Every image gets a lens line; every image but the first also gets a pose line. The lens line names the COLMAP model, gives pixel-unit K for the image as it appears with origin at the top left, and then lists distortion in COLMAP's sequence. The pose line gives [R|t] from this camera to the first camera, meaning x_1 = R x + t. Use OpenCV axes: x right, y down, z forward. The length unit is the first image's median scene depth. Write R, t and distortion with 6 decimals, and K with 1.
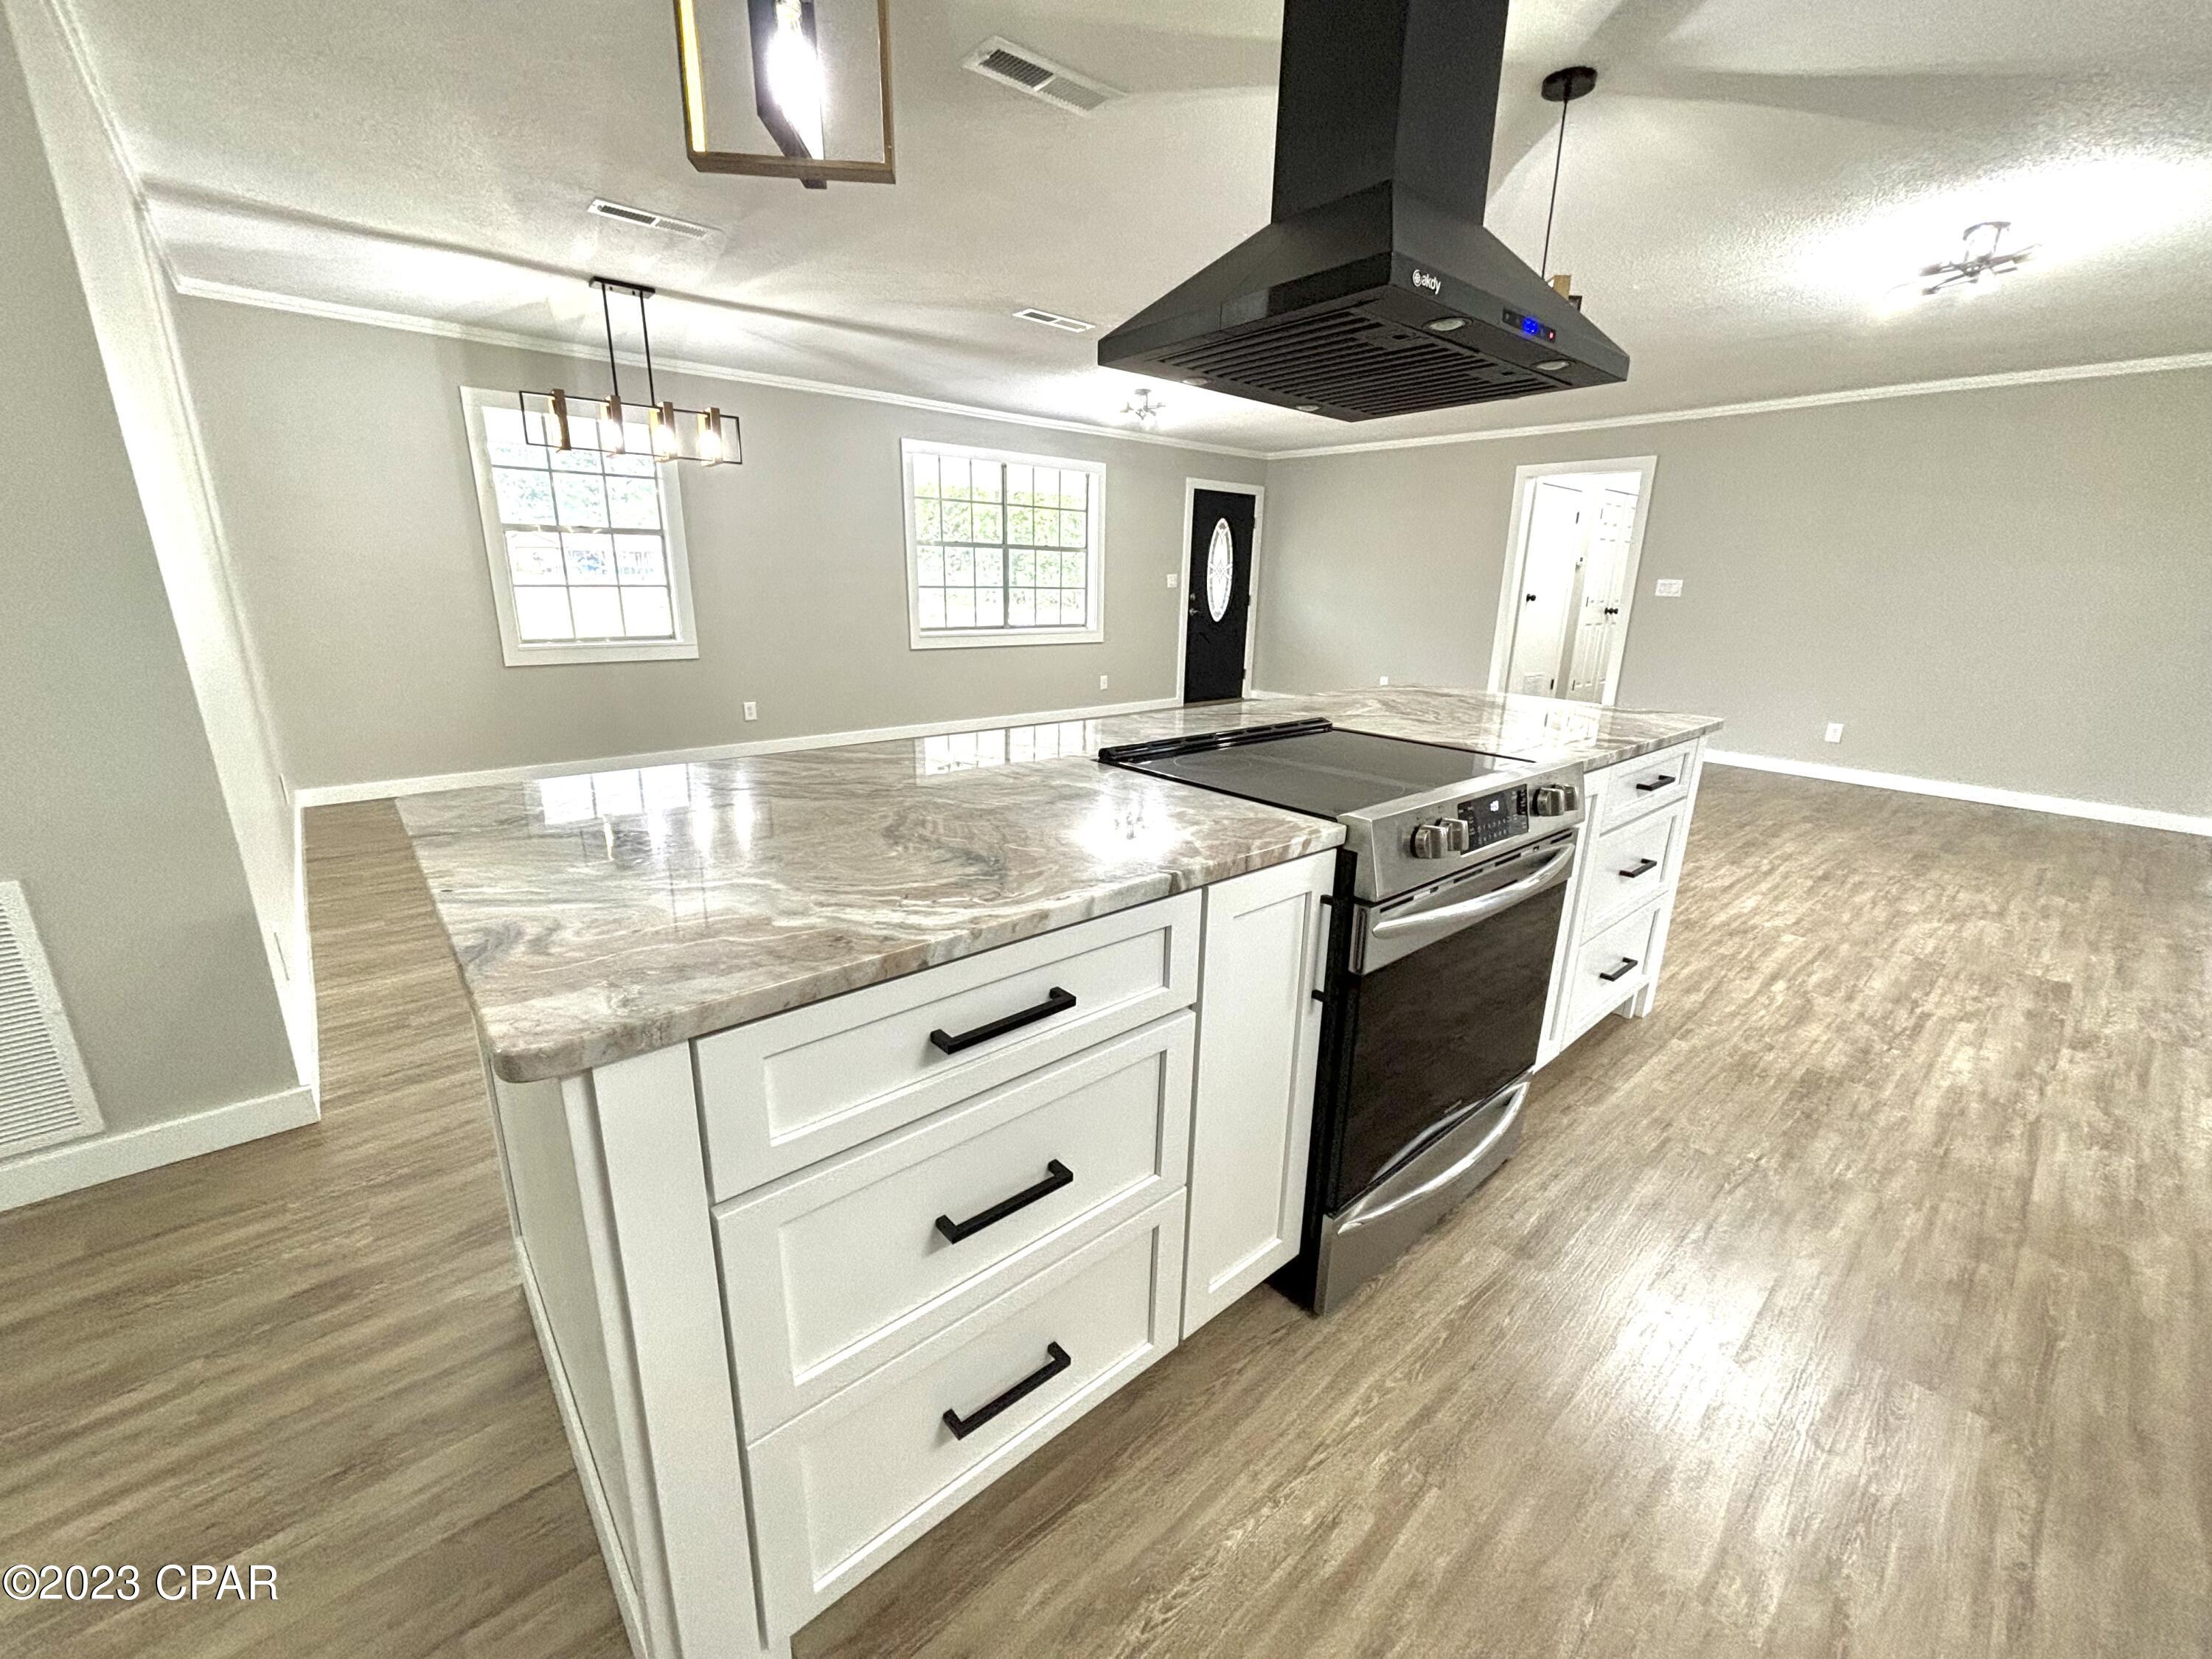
lens RADIAL K [[886.1, 0, 1101.0], [0, 886.1, 840.7], [0, 0, 1]] dist [-0.000051, 0.000019]
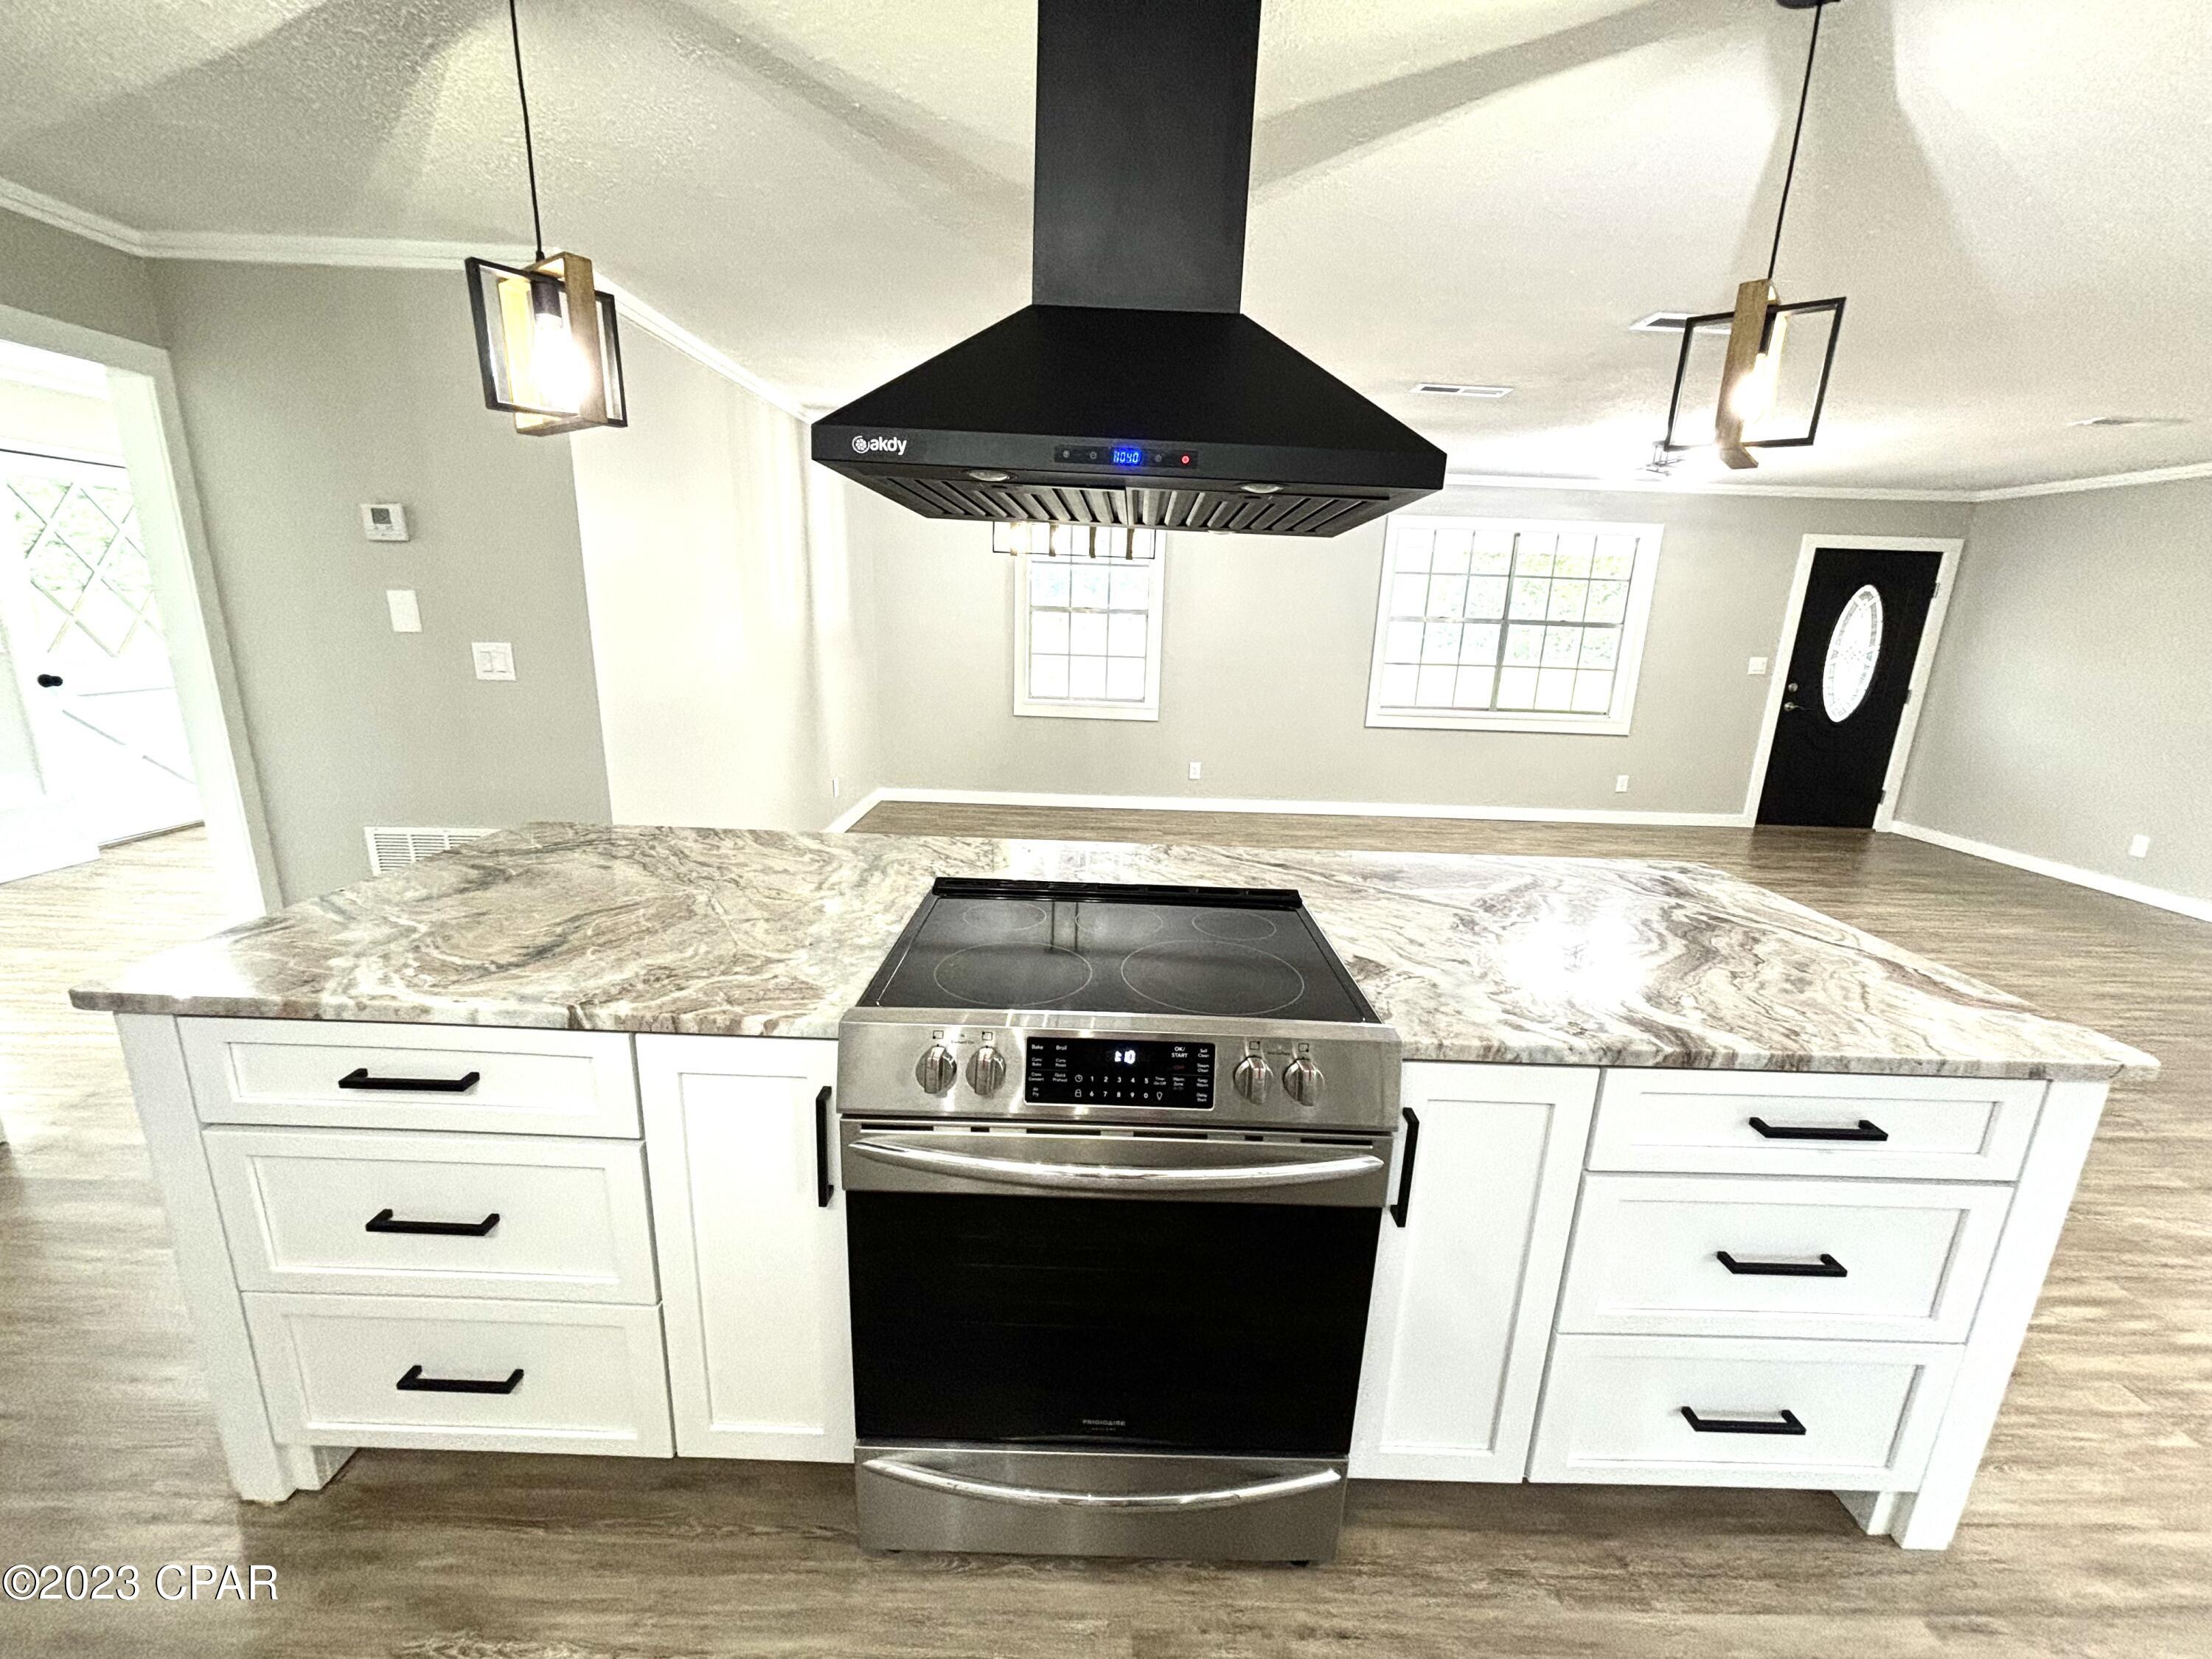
lens RADIAL K [[880.6, 0, 1099.3], [0, 880.6, 836.1], [0, 0, 1]] dist [-0.002711, 0.000085]
pose [[0.753636, 0.171131, -0.634623, 0.521862], [-0.207727, 0.978038, 0.017052, -0.139640], [0.623604, 0.118977, 0.772634, 0.227434]]
